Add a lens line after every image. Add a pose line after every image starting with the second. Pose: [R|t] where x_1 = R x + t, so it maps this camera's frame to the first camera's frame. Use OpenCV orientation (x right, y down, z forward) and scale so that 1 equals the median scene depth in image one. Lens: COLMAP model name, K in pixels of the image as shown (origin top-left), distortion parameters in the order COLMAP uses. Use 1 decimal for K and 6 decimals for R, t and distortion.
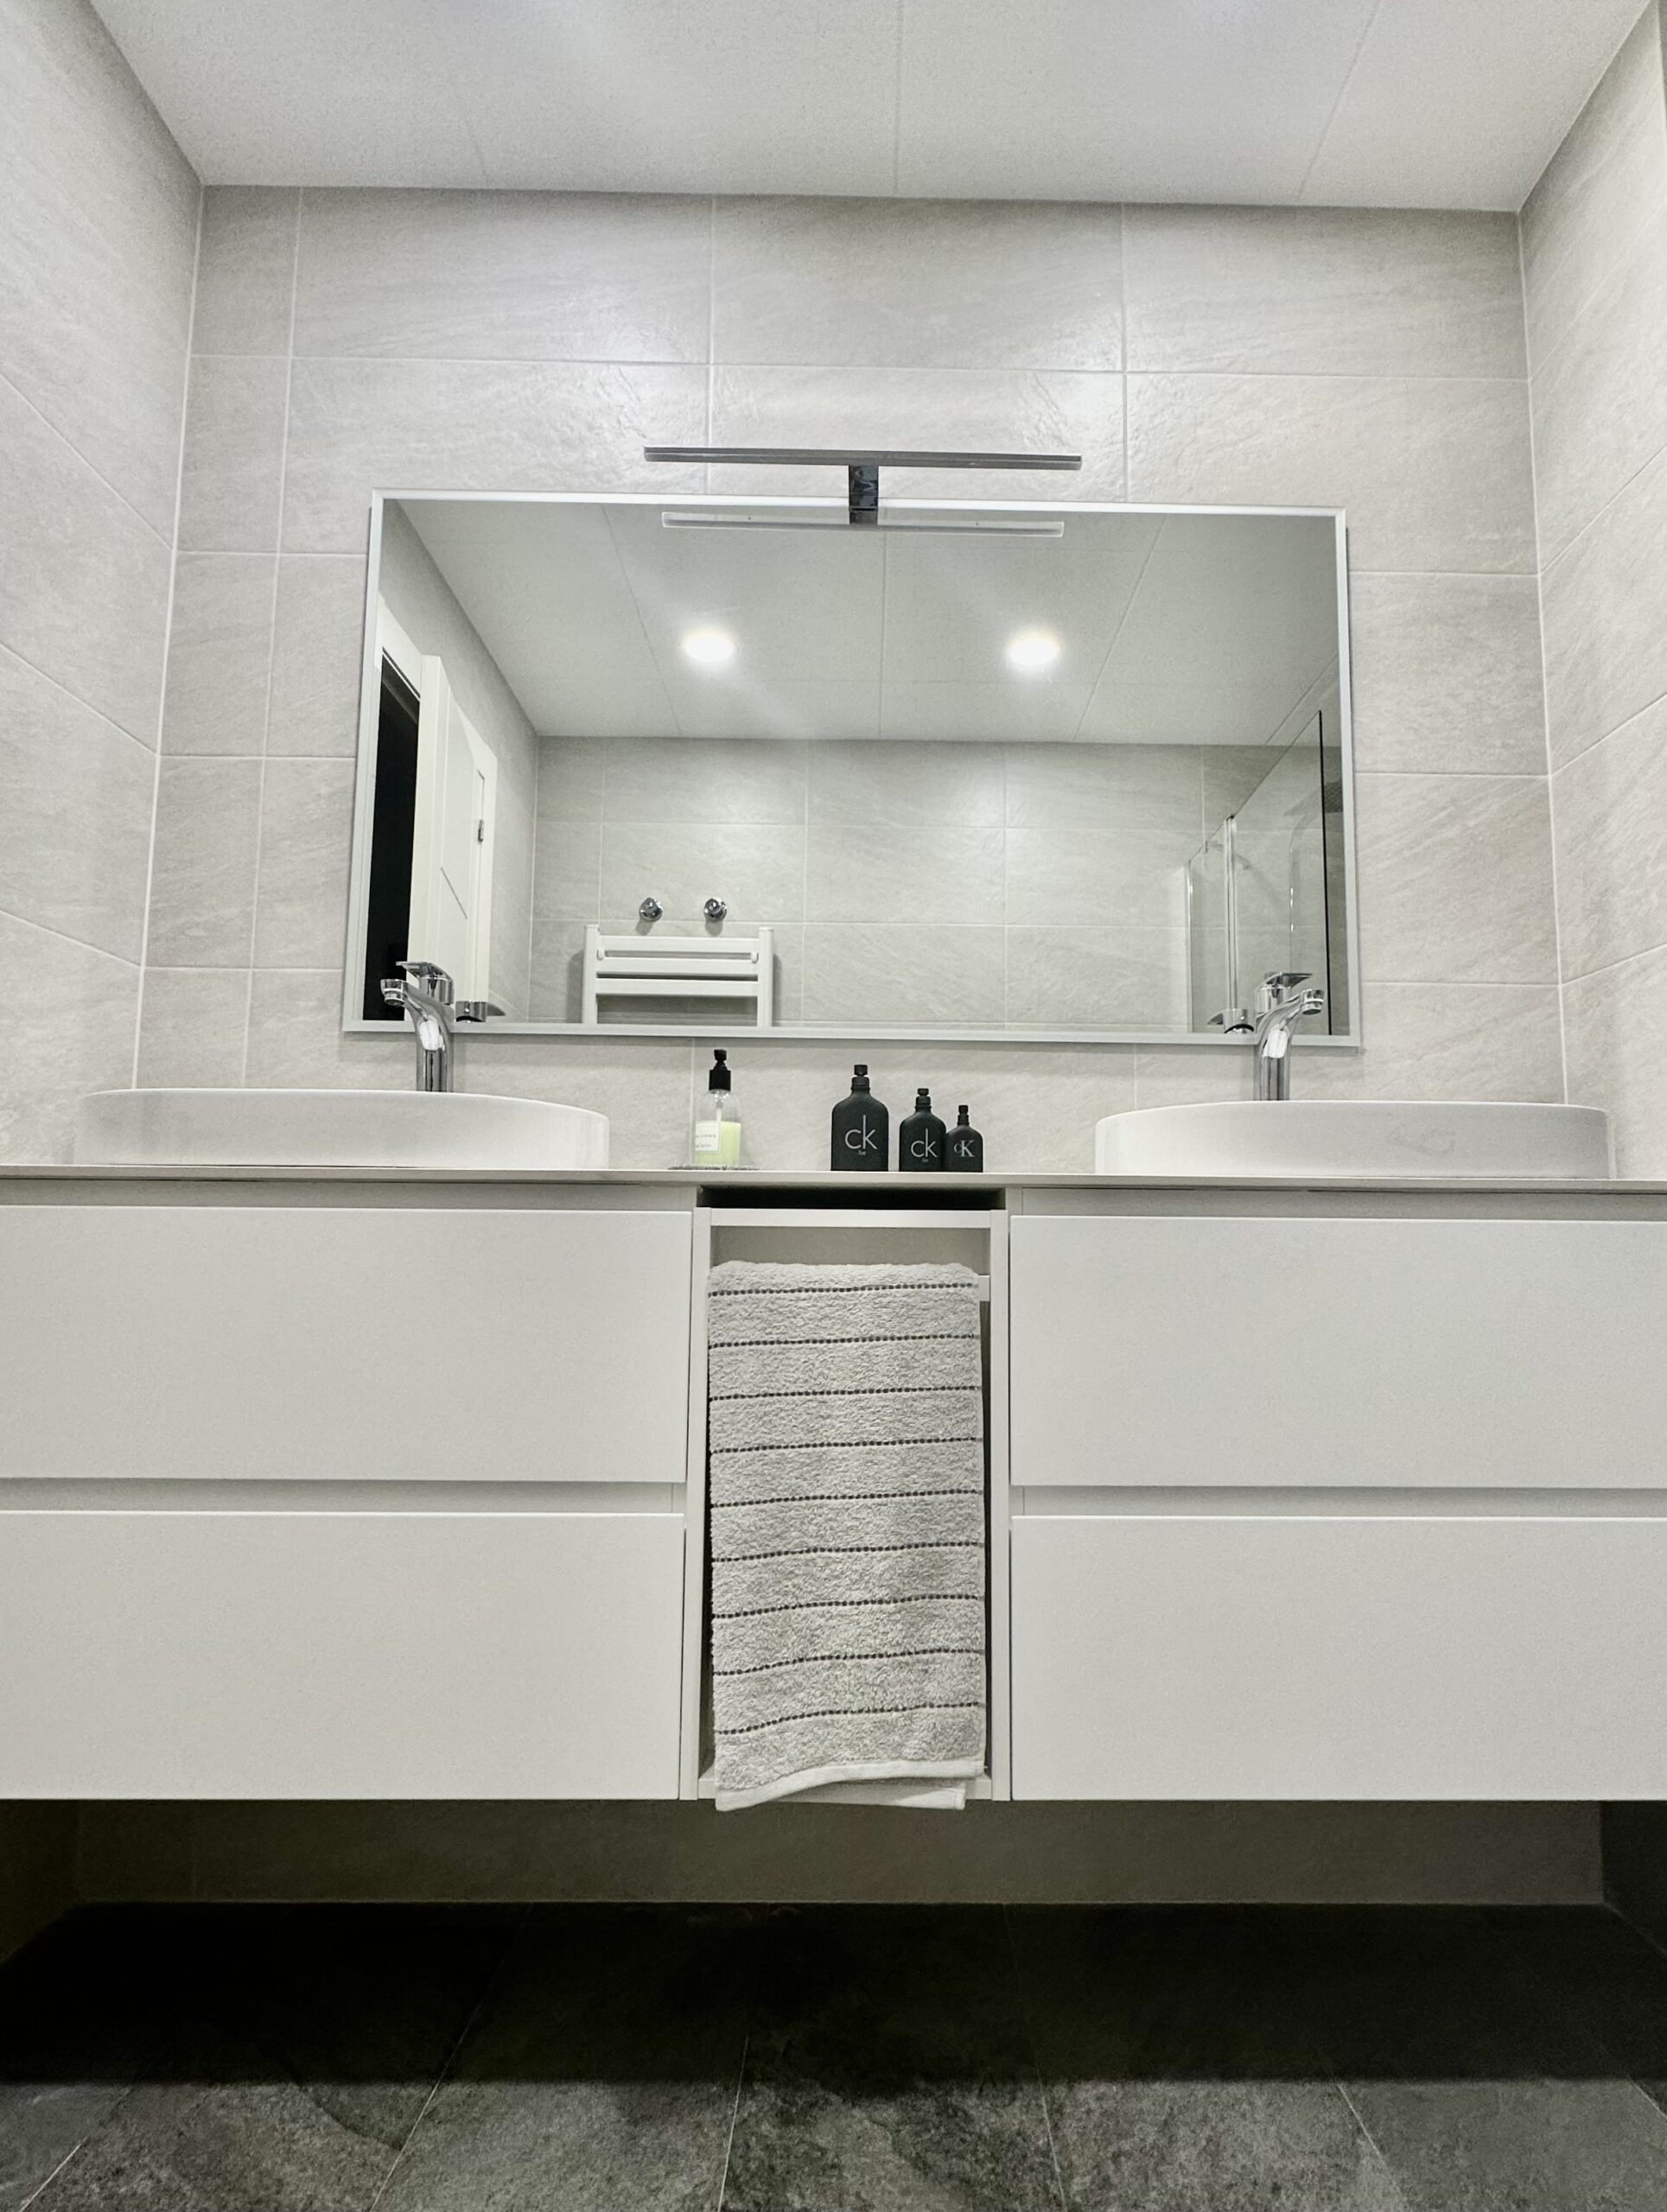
lens RADIAL K [[1112.4, 0, 833.2], [0, 1112.4, 1120.5], [0, 0, 1]] dist [-0.004759, 0.002097]
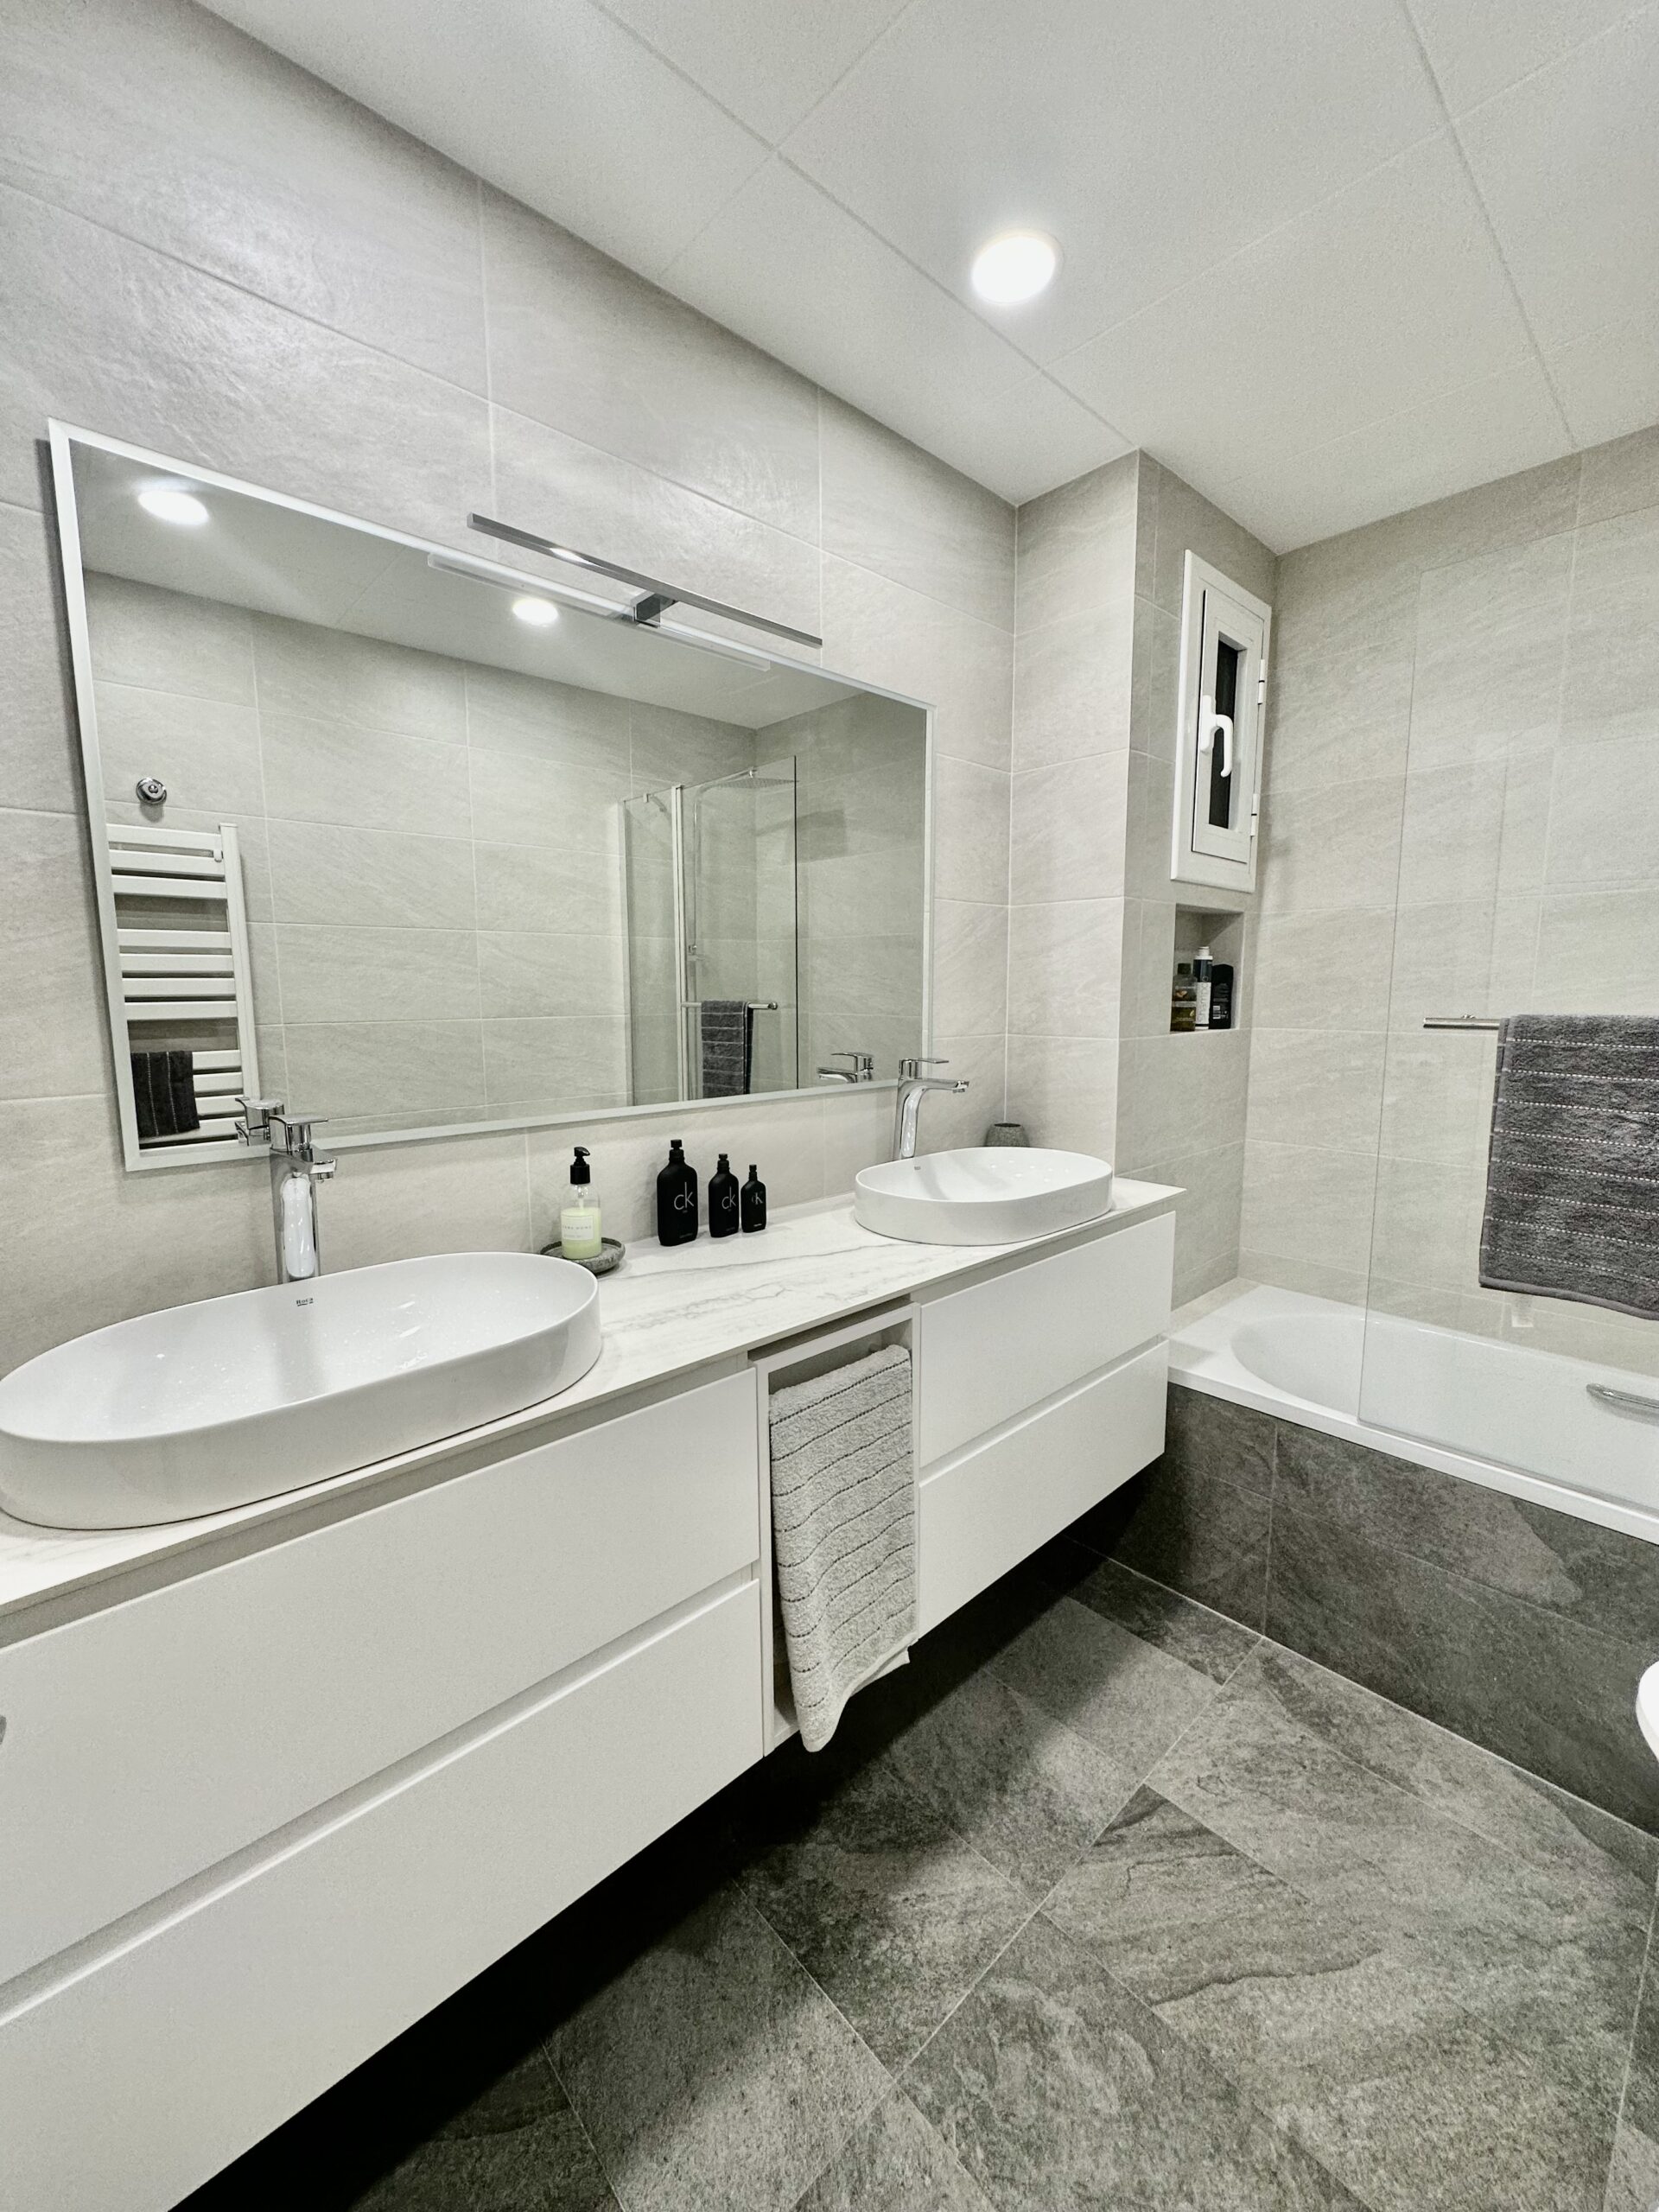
lens RADIAL K [[879.6, 0, 832.8], [0, 879.6, 1102.0], [0, 0, 1]] dist [-0.004618, 0.000996]
pose [[0.739959, -0.099590, 0.665239, -0.479384], [-0.051779, 0.977611, 0.203949, -0.291201], [-0.670657, -0.185359, 0.718235, 0.182958]]
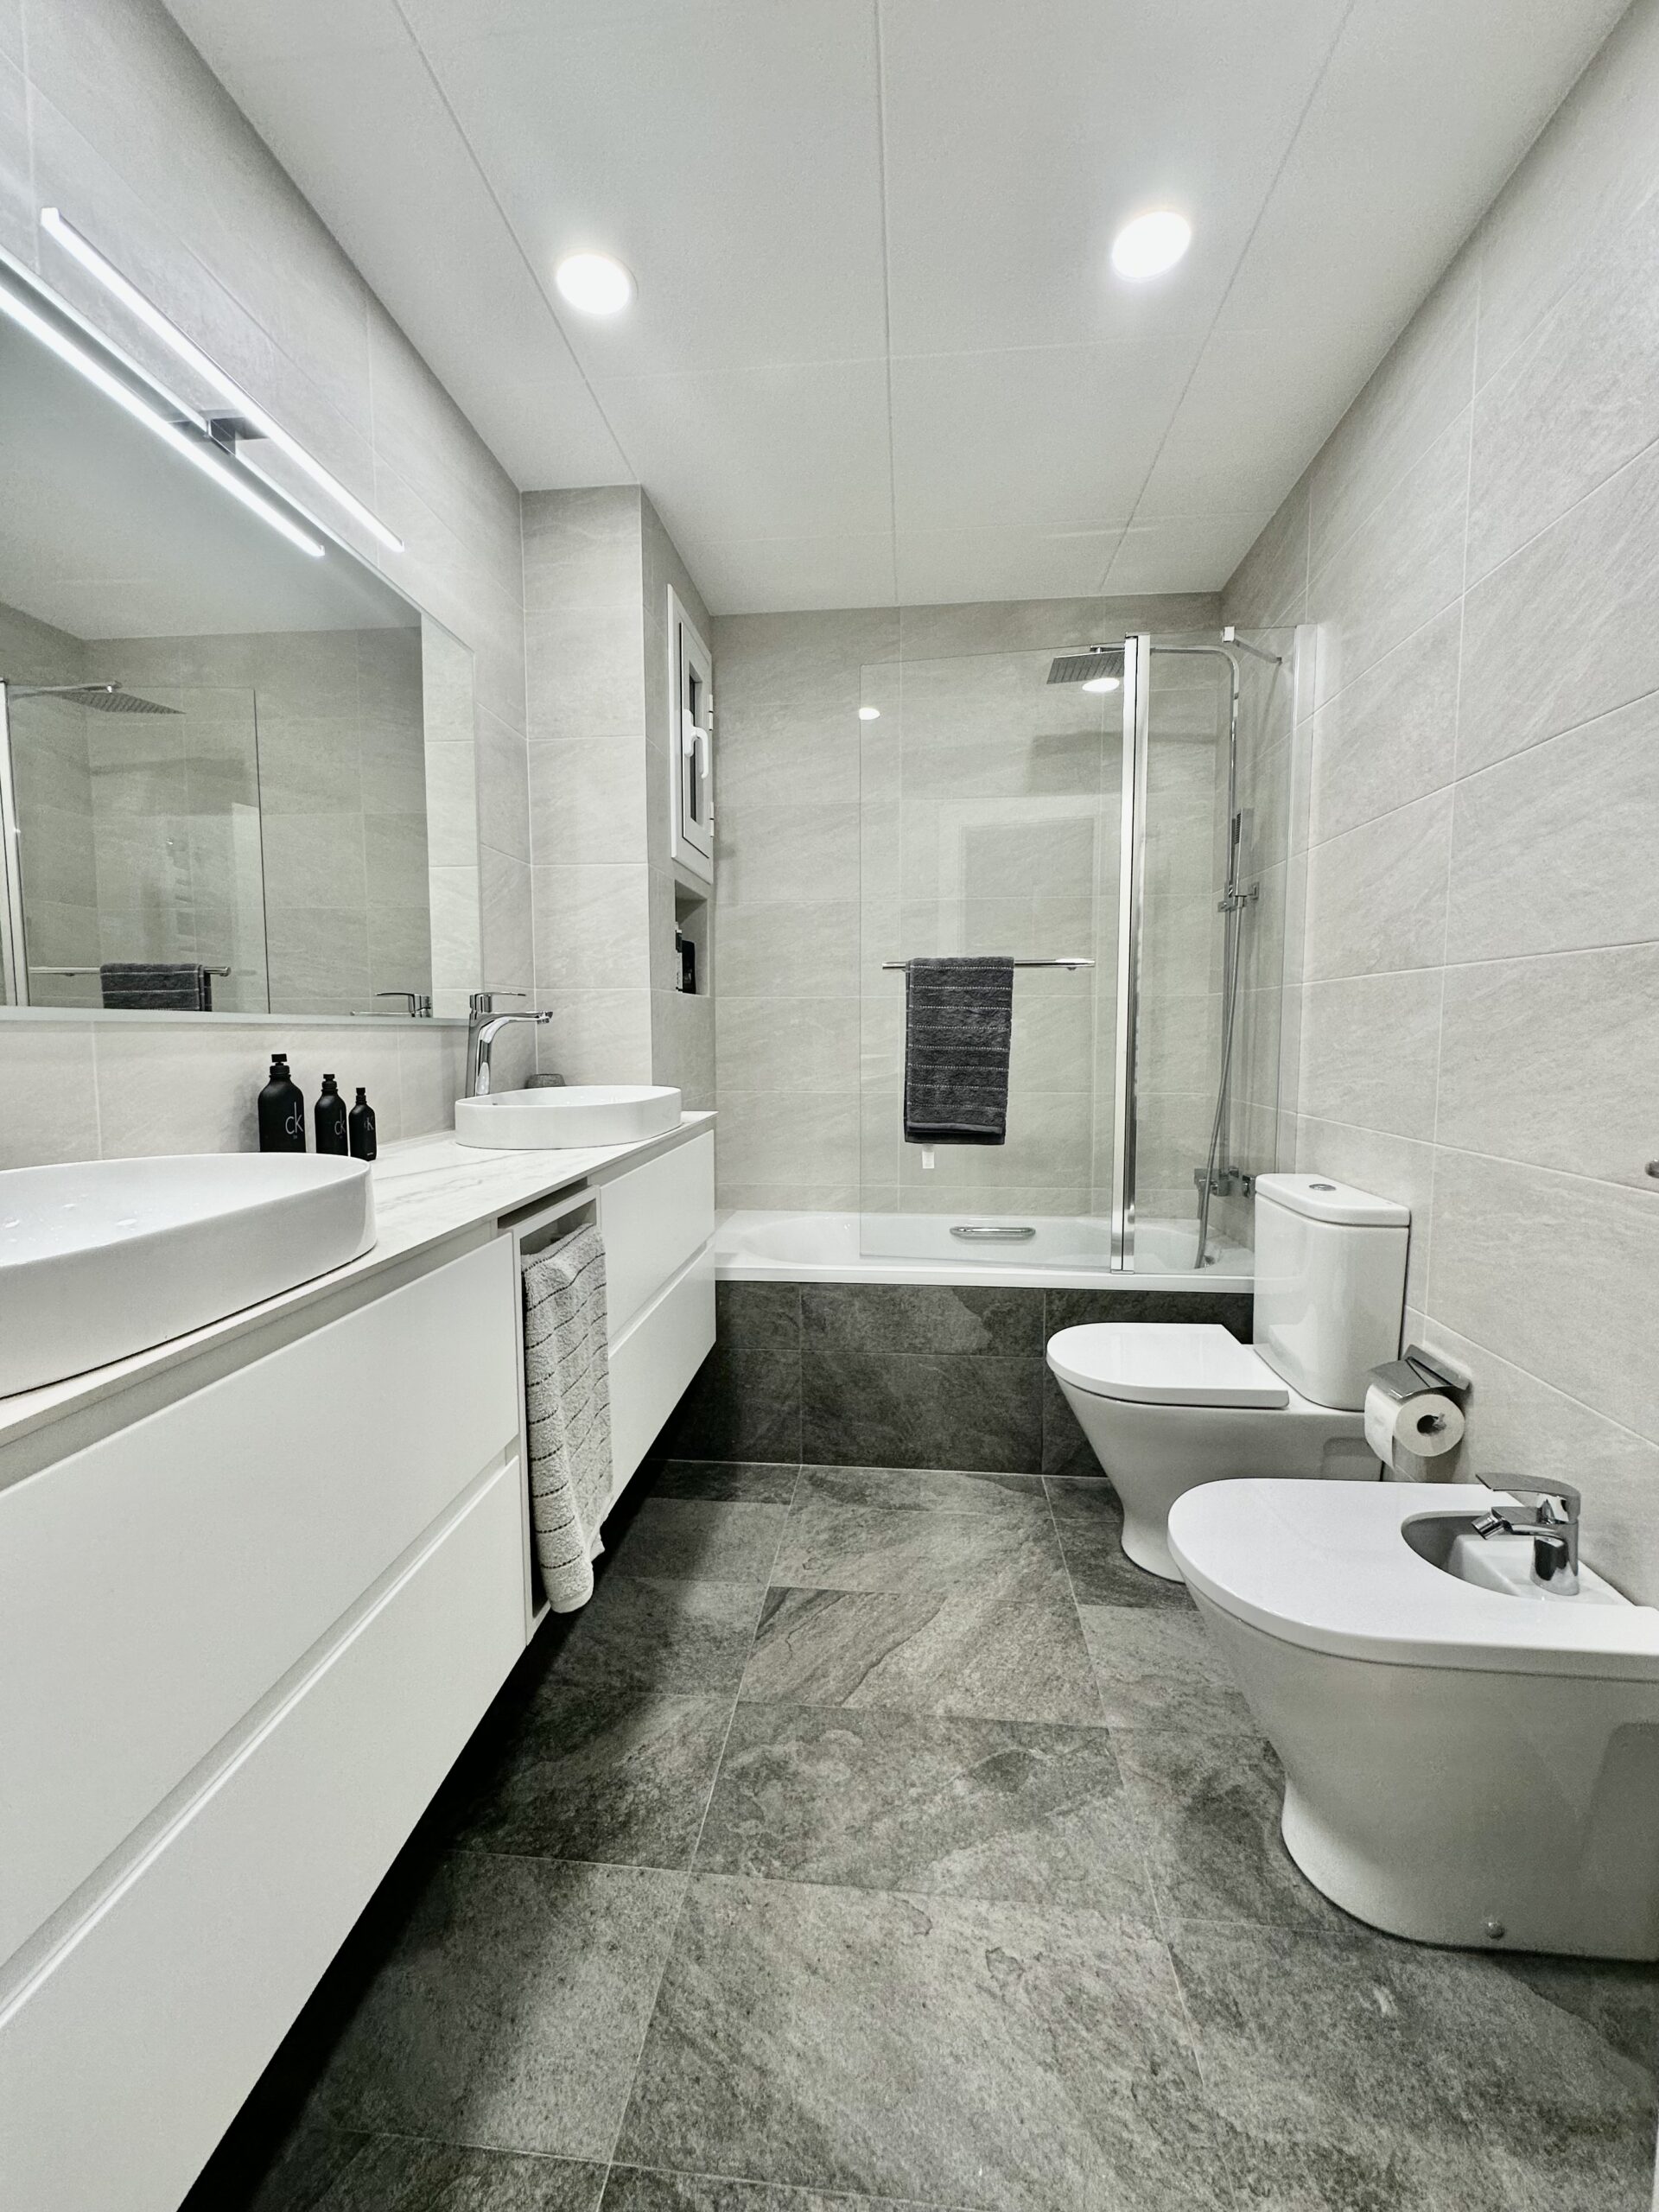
lens RADIAL K [[879.6, 0, 831.9], [0, 879.6, 1101.8], [0, 0, 1]] dist [-0.004618, 0.000996]
pose [[0.102582, -0.092517, 0.990413, -0.734734], [-0.090596, 0.990658, 0.101923, -0.134047], [-0.990590, -0.100183, 0.093242, 0.382947]]
